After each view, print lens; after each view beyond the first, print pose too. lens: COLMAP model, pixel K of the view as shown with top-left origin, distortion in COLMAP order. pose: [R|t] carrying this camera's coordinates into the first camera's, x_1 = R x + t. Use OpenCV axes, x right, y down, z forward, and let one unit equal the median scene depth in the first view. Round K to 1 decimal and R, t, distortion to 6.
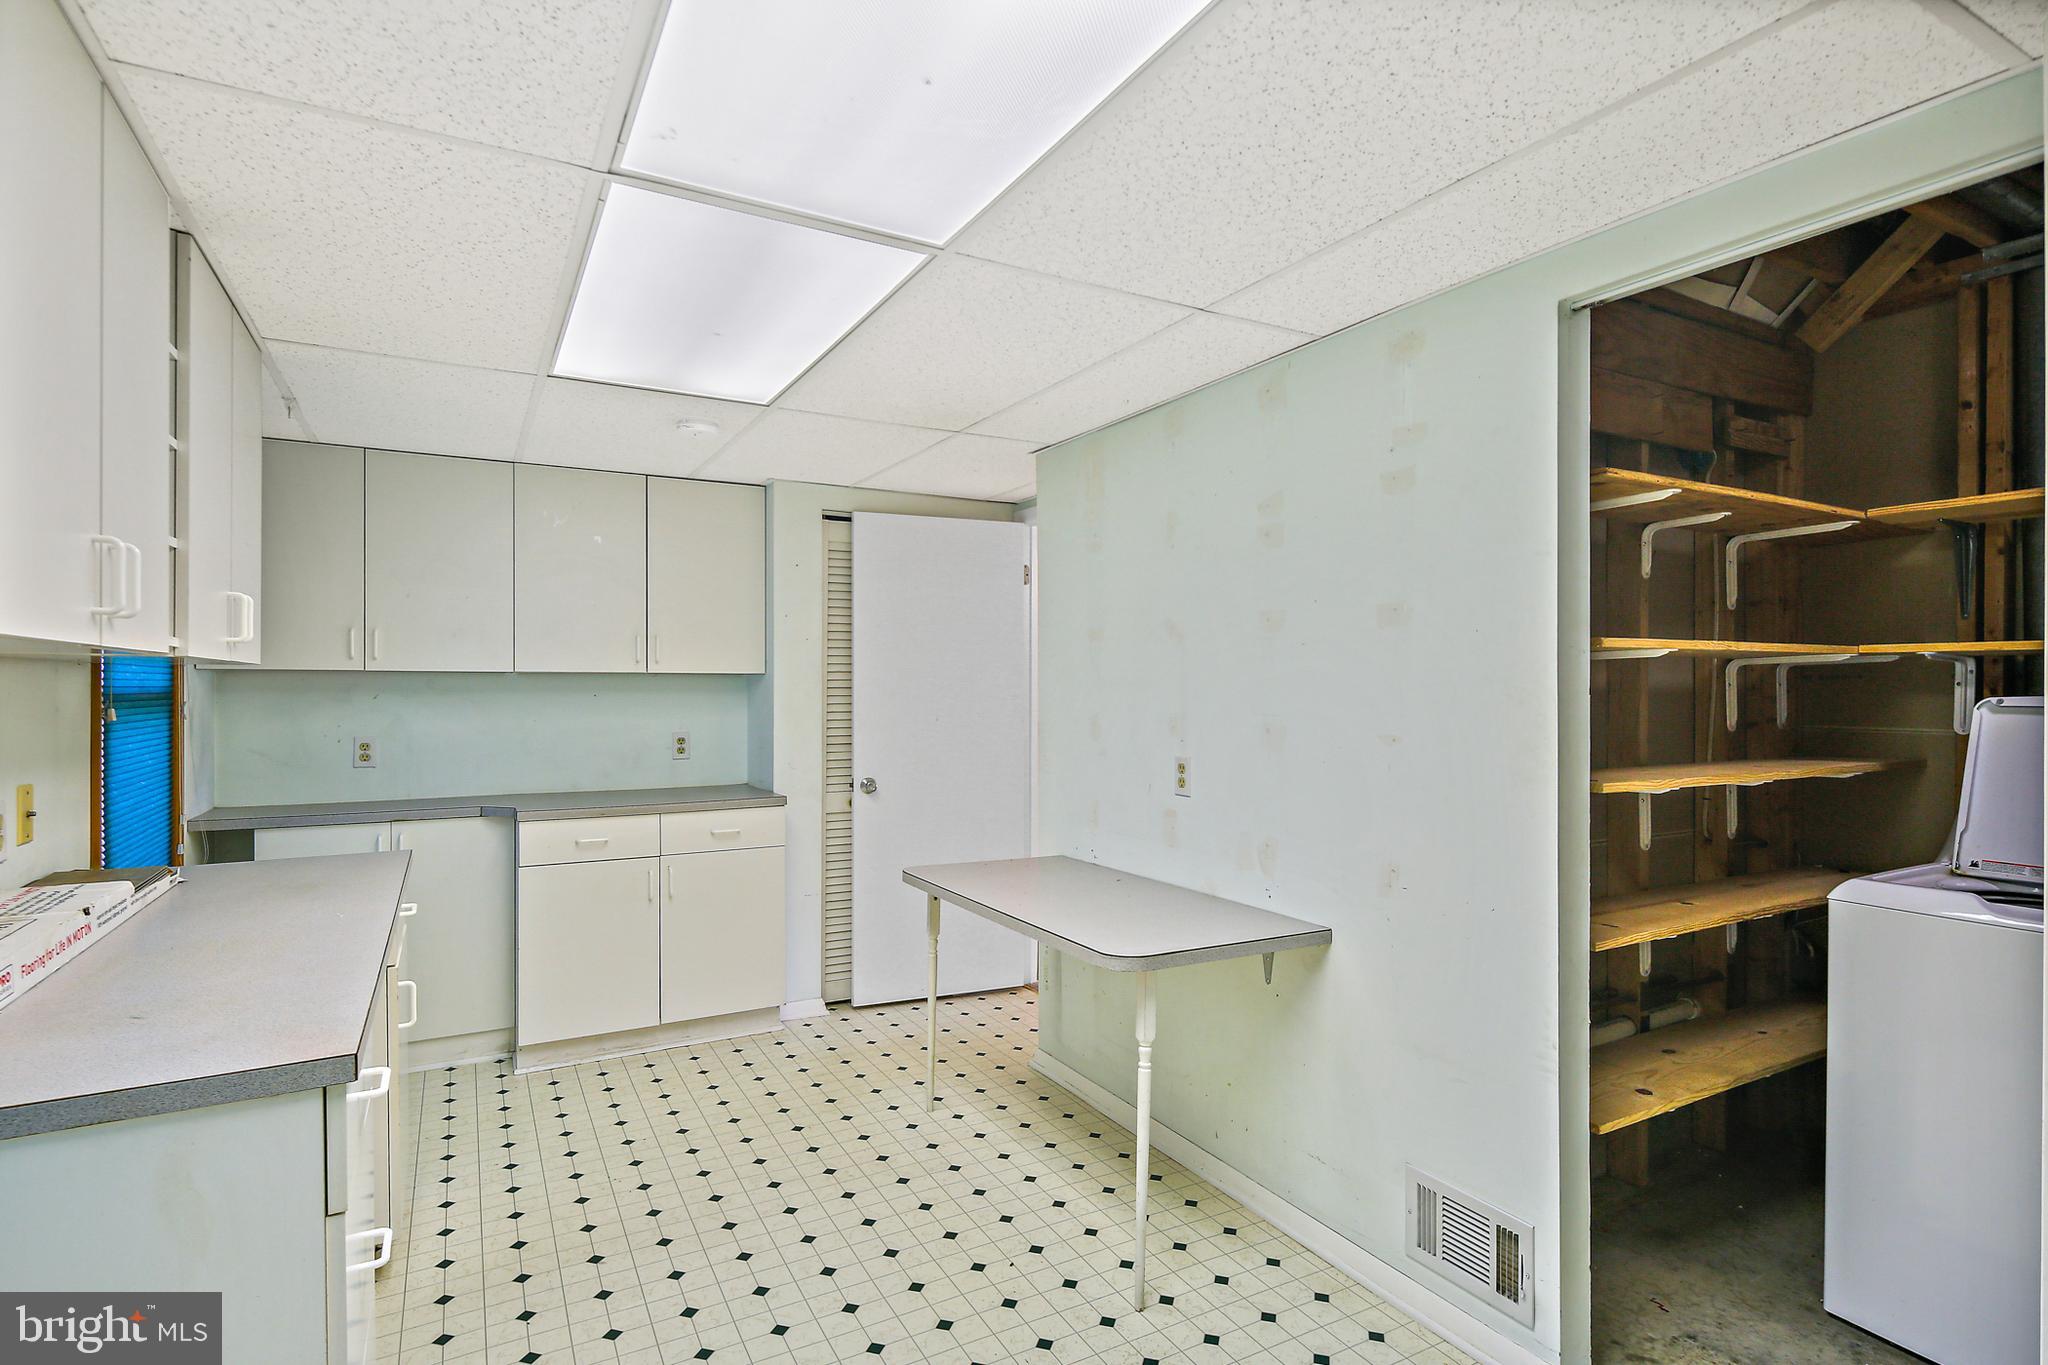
lens RADIAL K [[1012.8, 0, 1028.3], [0, 1012.8, 688.0], [0, 0, 1]] dist [0.001696, -0.000320]
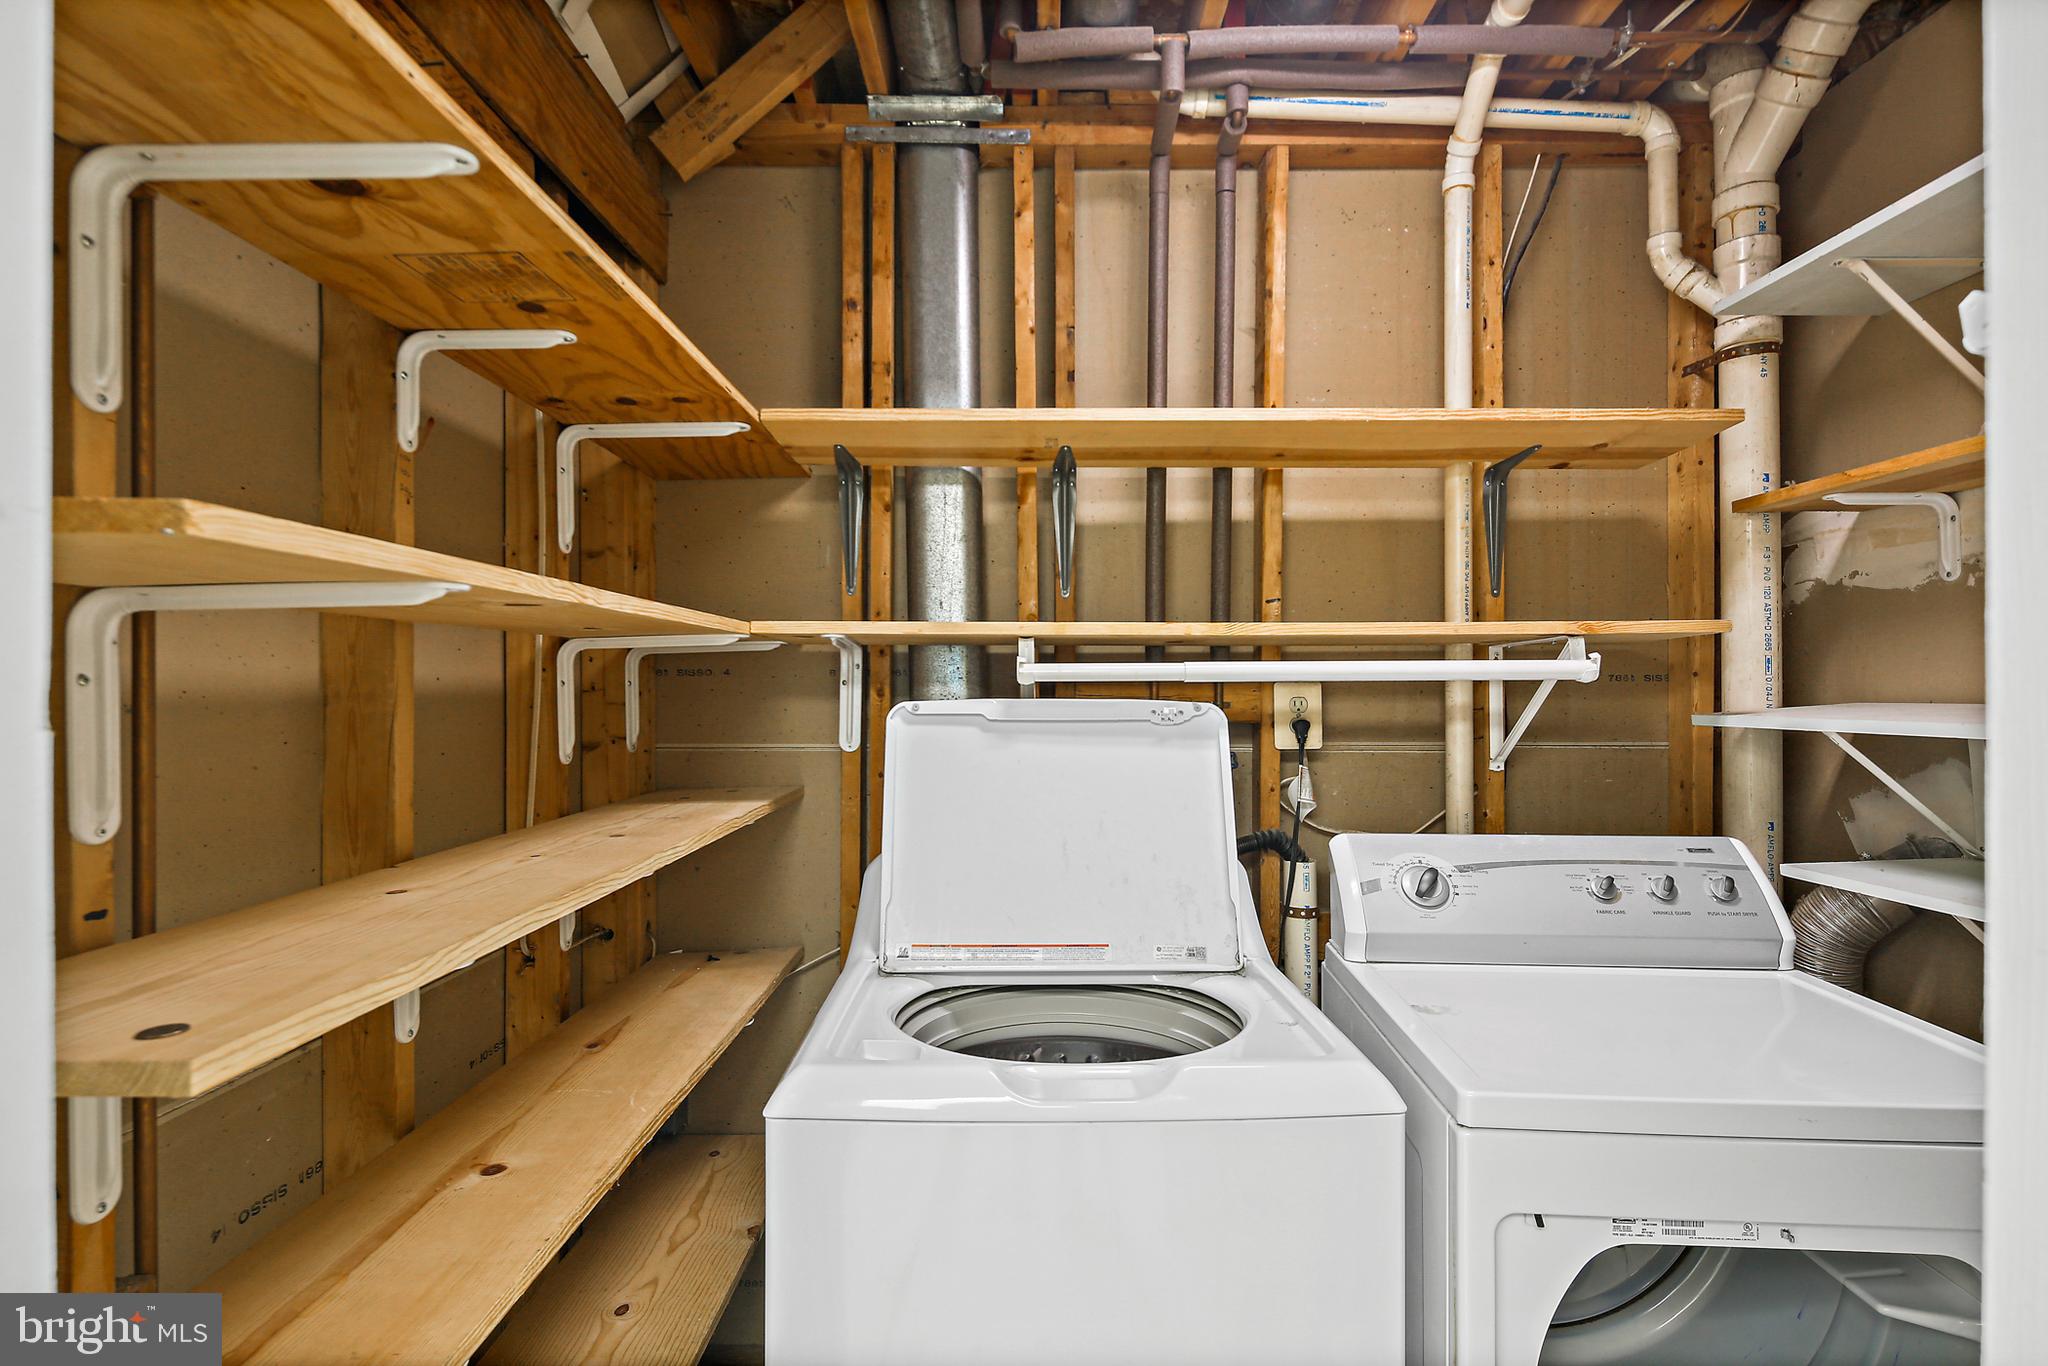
lens RADIAL K [[1012.8, 0, 1028.3], [0, 1012.8, 688.5], [0, 0, 1]] dist [0.001696, -0.000320]
pose [[0.486954, -0.003120, 0.873422, 0.344401], [-0.000082, 0.999993, 0.003618, -0.002309], [-0.873428, -0.001833, 0.486950, 0.529696]]
